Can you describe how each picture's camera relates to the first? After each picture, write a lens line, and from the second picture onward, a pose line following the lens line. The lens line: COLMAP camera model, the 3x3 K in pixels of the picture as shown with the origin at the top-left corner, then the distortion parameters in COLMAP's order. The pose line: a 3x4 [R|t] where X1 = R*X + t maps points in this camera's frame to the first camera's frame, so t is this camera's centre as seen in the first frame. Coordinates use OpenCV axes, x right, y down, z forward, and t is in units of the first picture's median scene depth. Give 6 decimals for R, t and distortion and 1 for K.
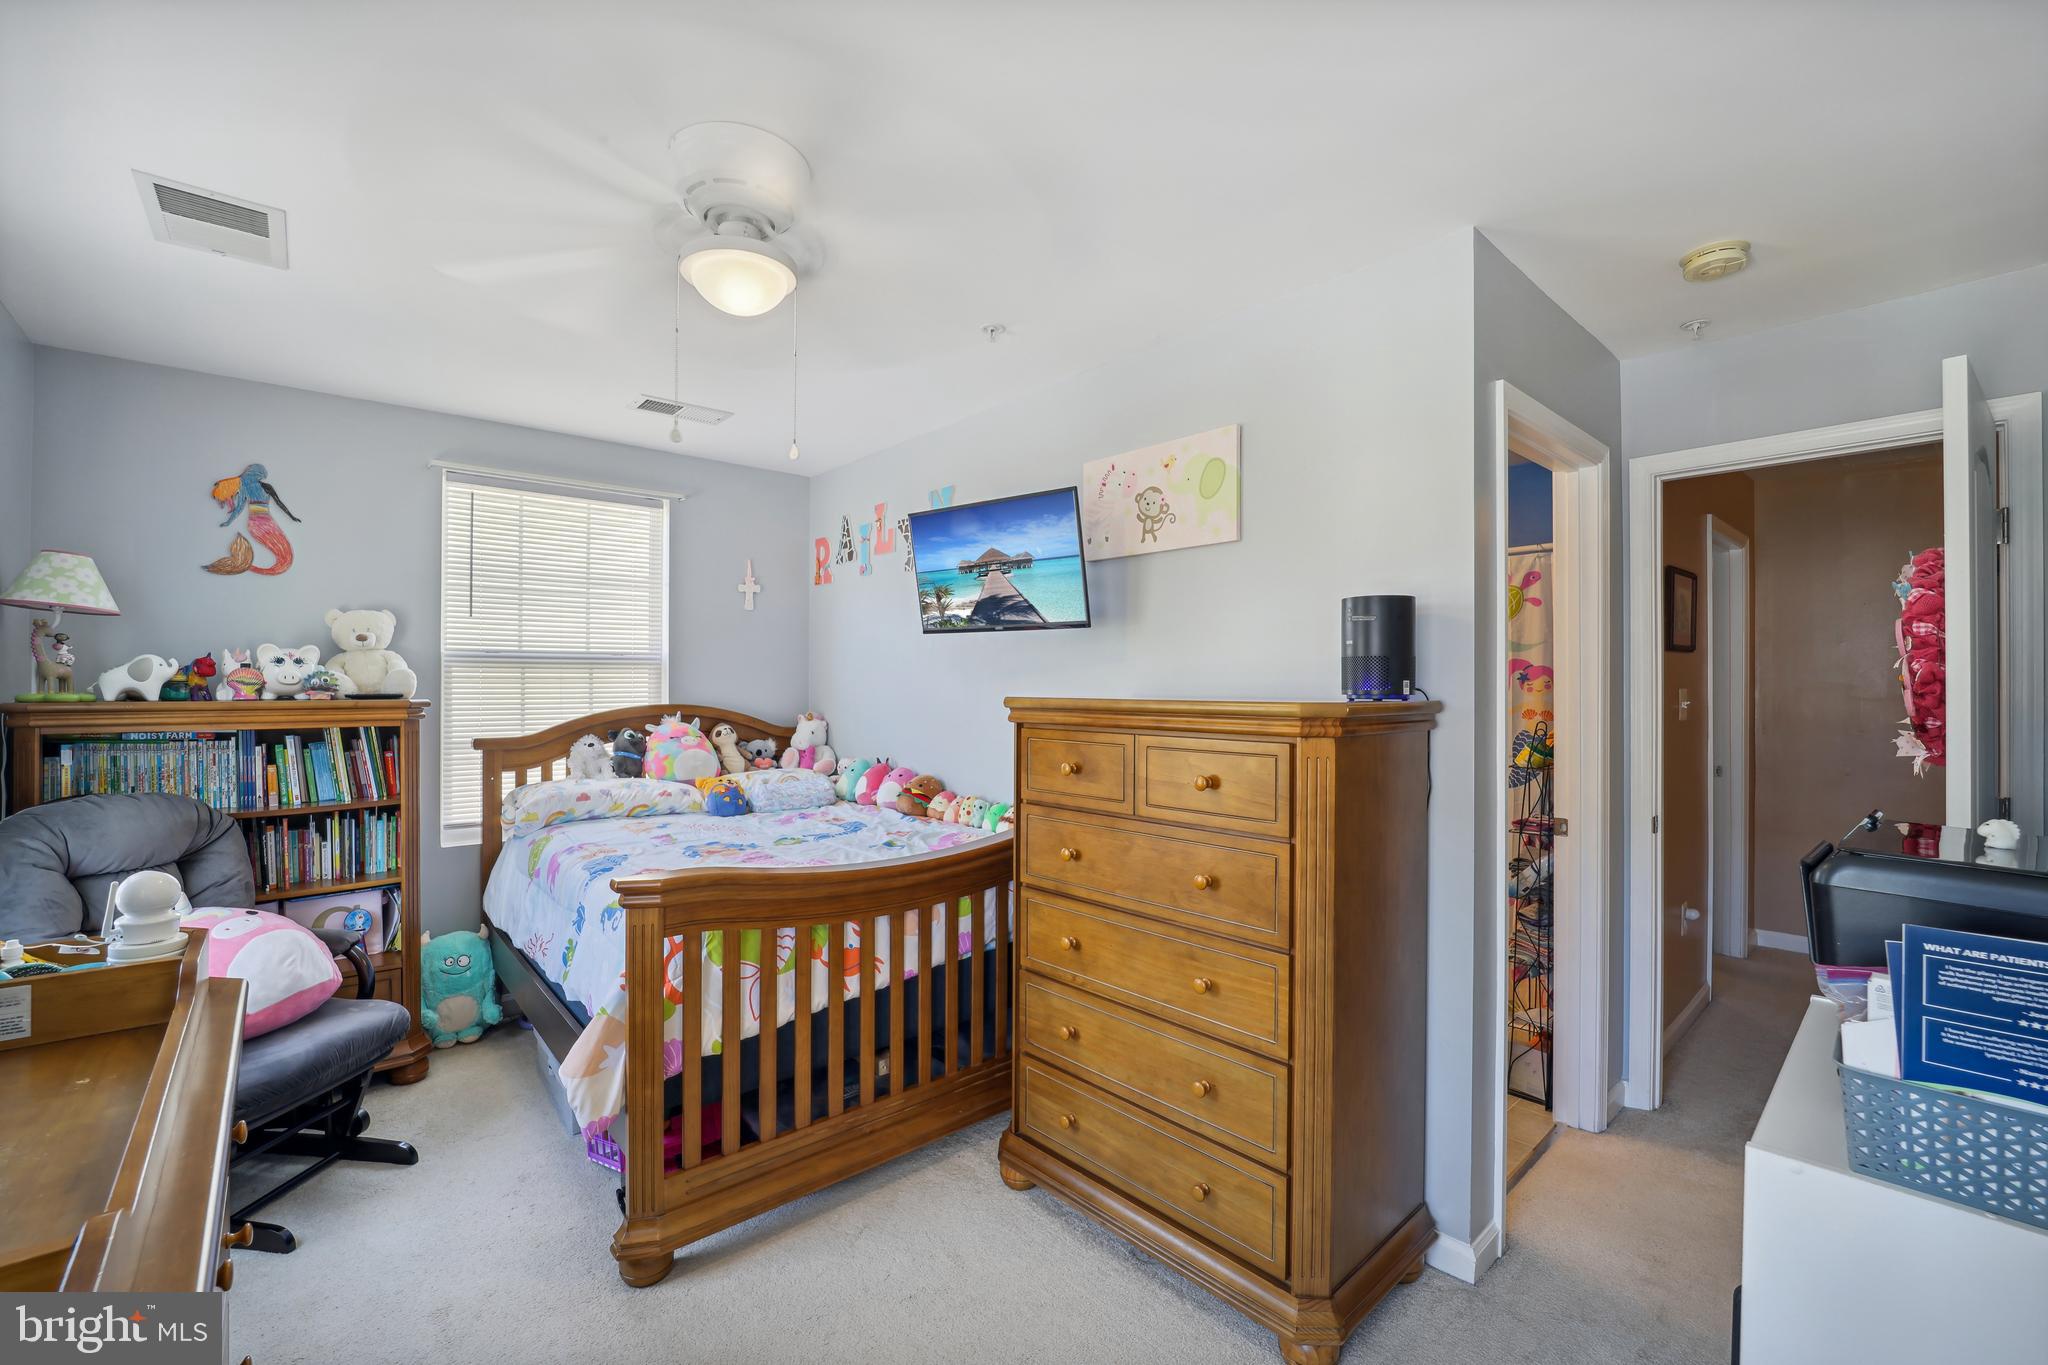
lens RADIAL K [[829.9, 0, 1016.2], [0, 829.9, 688.5], [0, 0, 1]] dist [-0.017968, -0.000883]
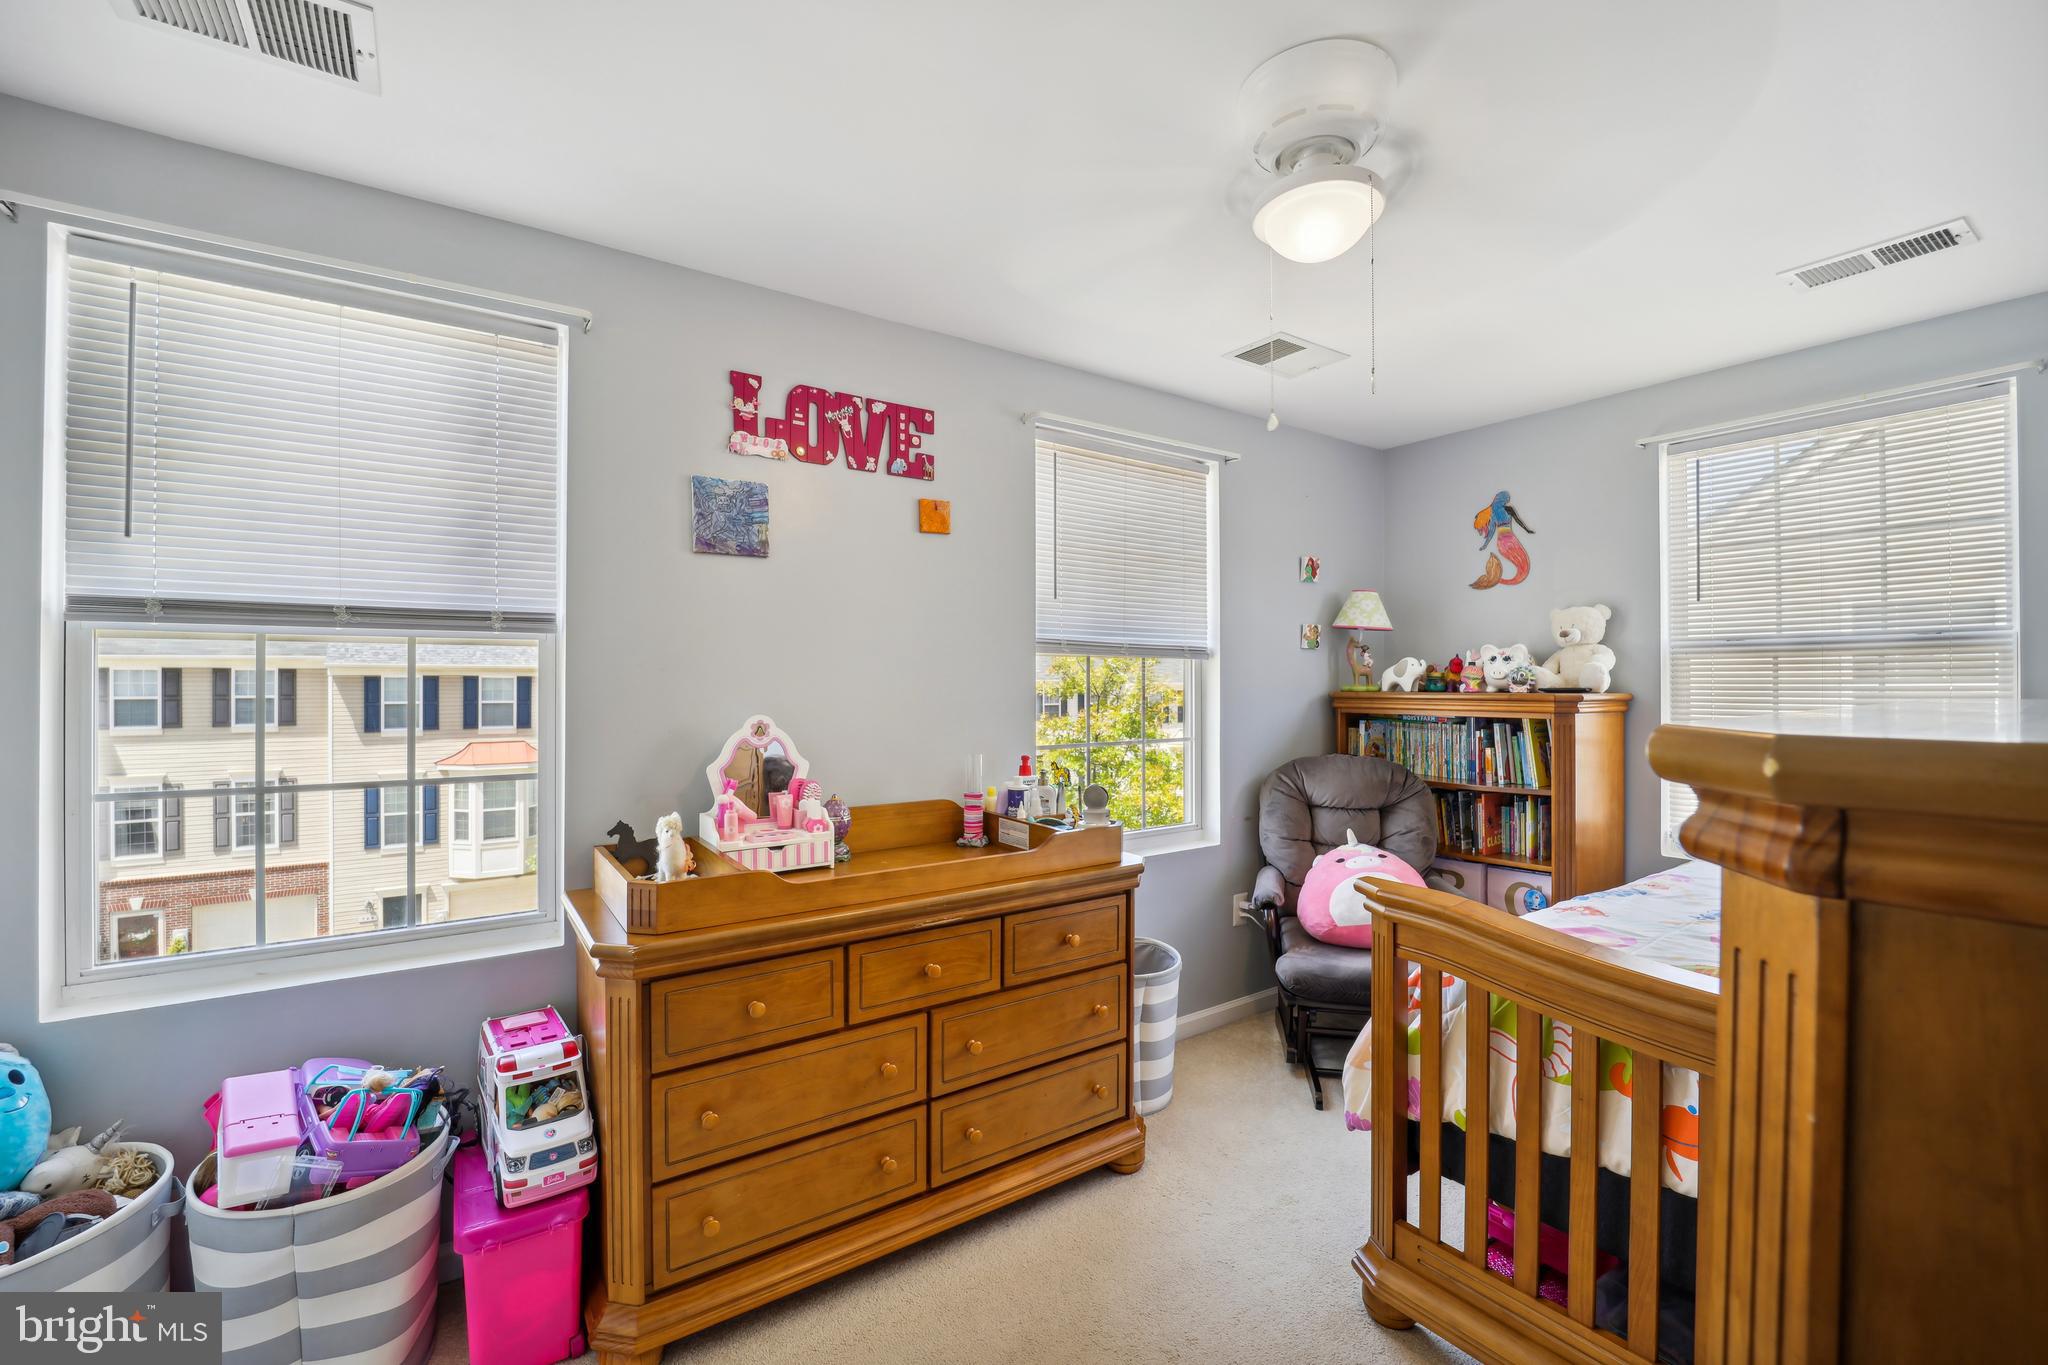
lens RADIAL K [[846.0, 0, 1024.0], [0, 846.0, 682.5], [0, 0, 1]] dist [-0.038358, -0.000173]
pose [[-0.116796, 0.000220, -0.993156, 0.358094], [-0.003155, 0.999995, 0.000593, 0.001269], [0.993151, 0.003203, -0.116794, 0.474779]]
